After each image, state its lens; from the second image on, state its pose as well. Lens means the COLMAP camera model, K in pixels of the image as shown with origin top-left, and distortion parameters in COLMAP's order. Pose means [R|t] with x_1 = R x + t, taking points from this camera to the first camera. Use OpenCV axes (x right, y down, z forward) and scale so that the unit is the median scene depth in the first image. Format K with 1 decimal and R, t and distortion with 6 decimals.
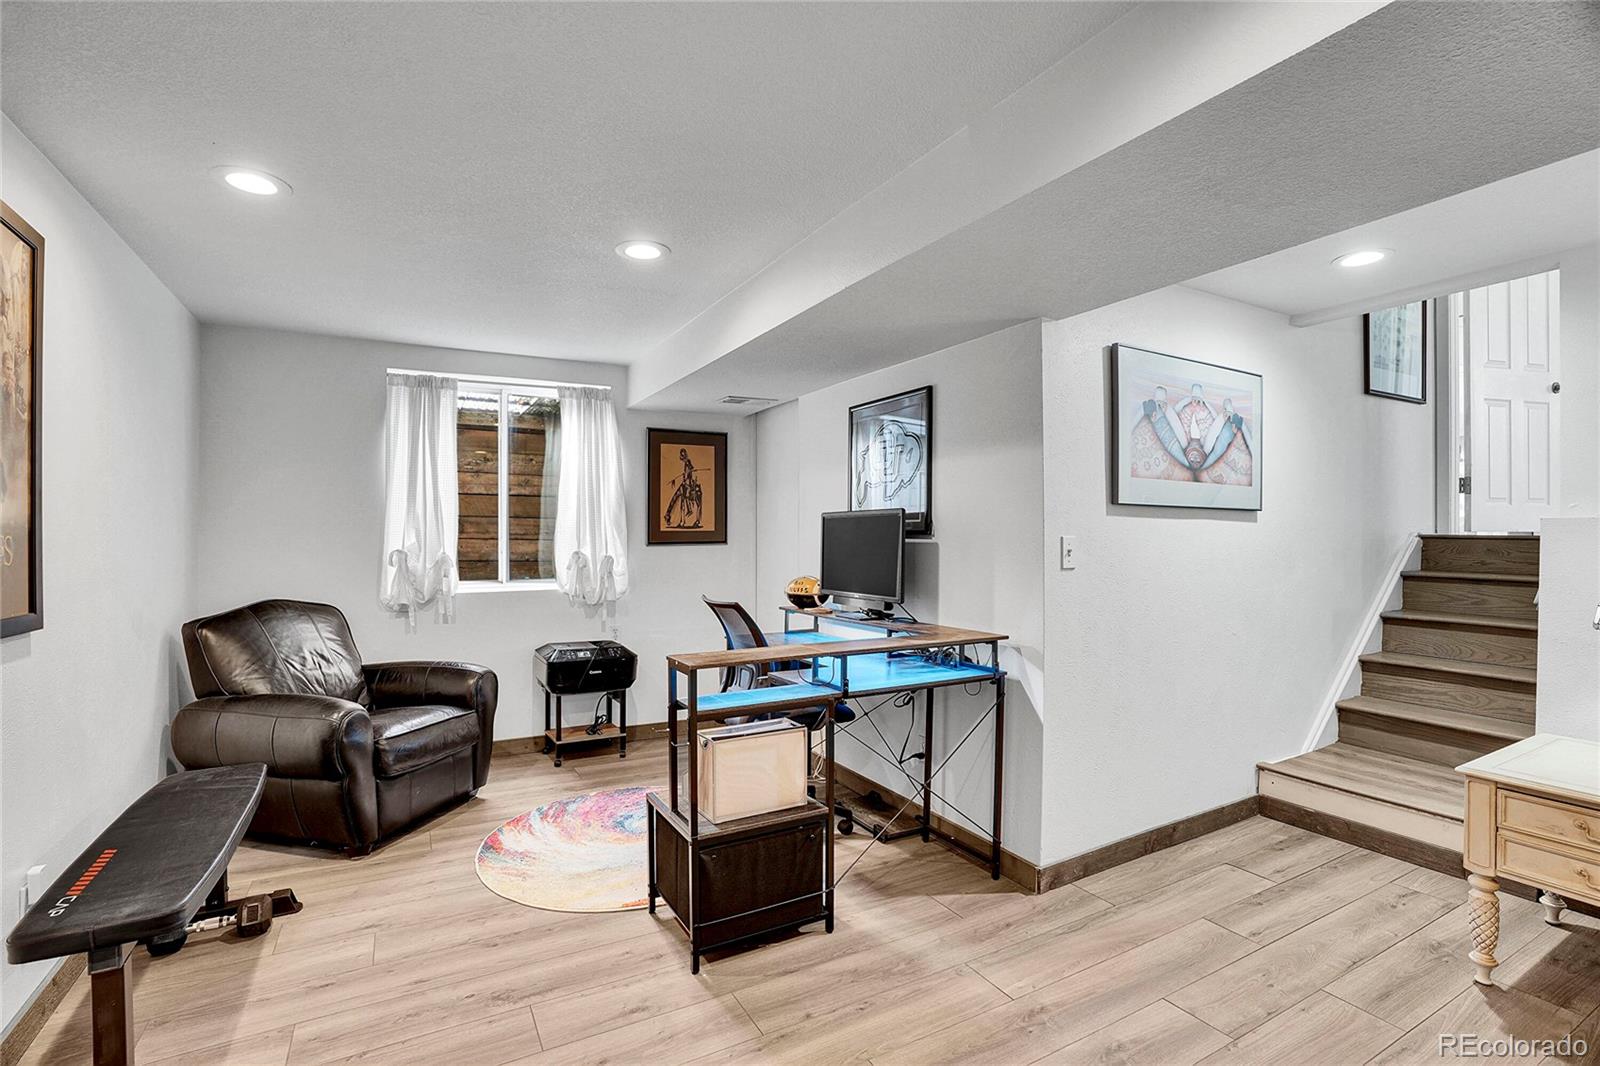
lens RADIAL K [[735.4, 0, 803.9], [0, 735.4, 539.3], [0, 0, 1]] dist [-0.044130, 0.003798]
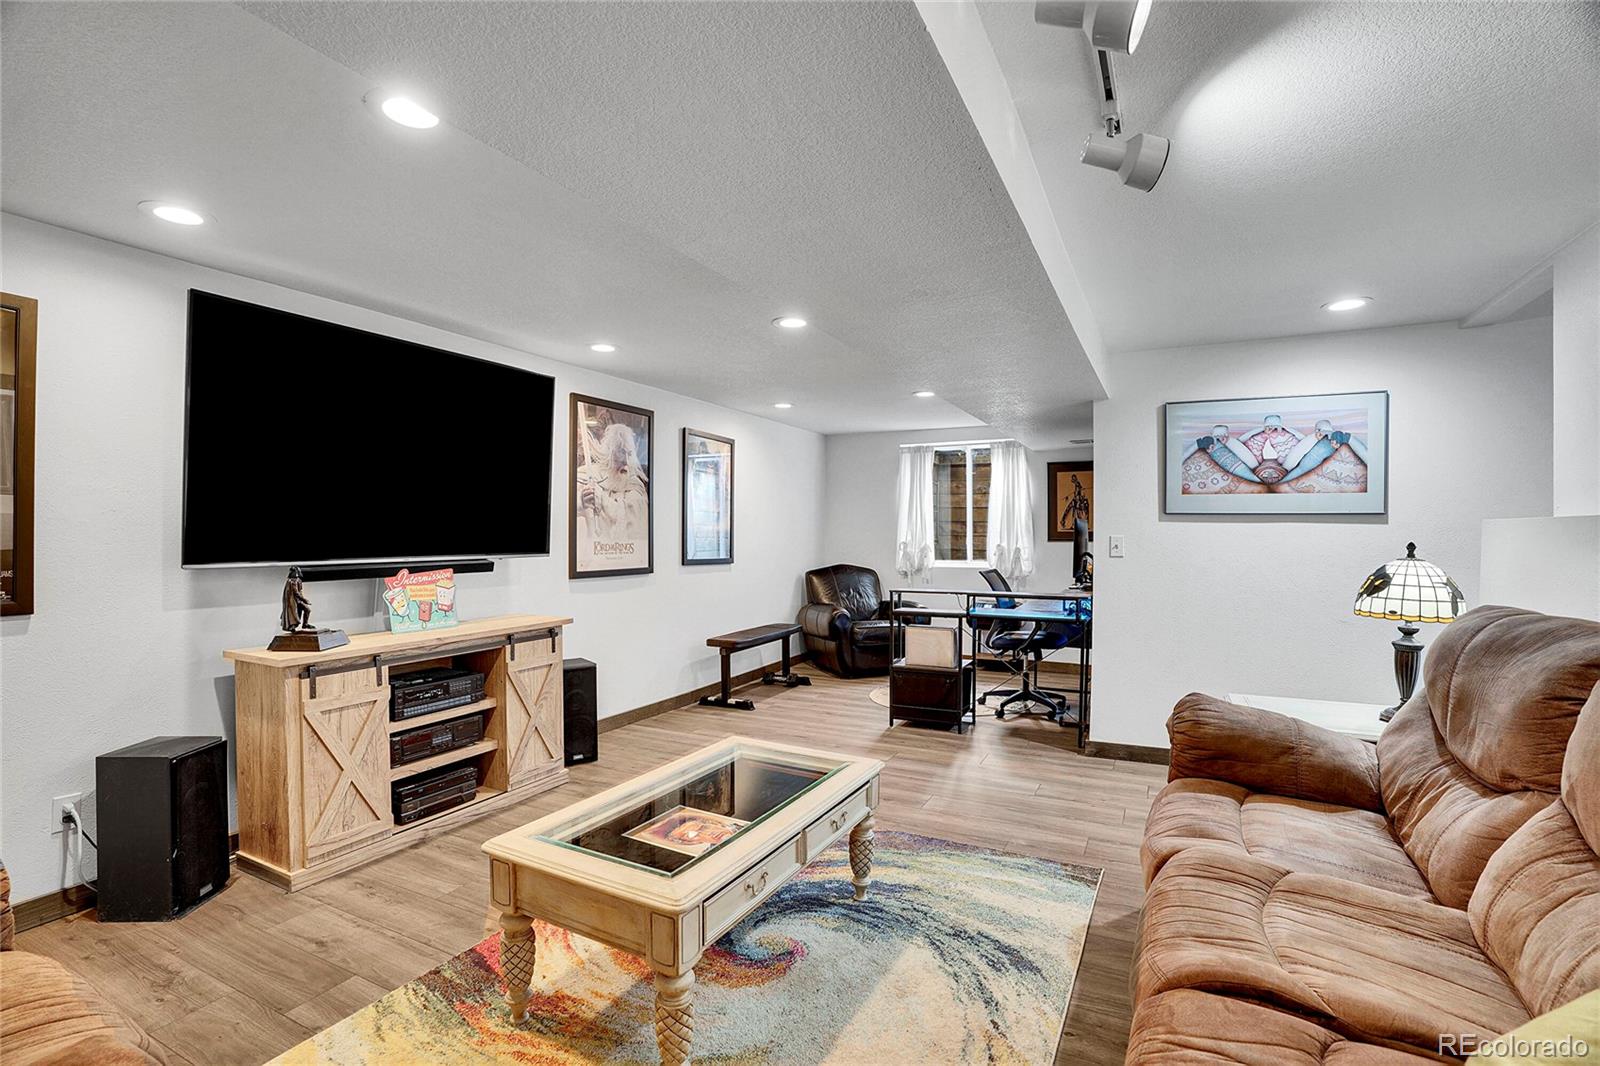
lens RADIAL K [[735.4, 0, 793.0], [0, 735.4, 534.9], [0, 0, 1]] dist [-0.044130, 0.003798]
pose [[0.559423, 0.002290, -0.828879, 1.067866], [-0.005583, 0.999984, -0.001006, -0.000664], [0.828864, 0.005191, 0.559426, -0.374407]]
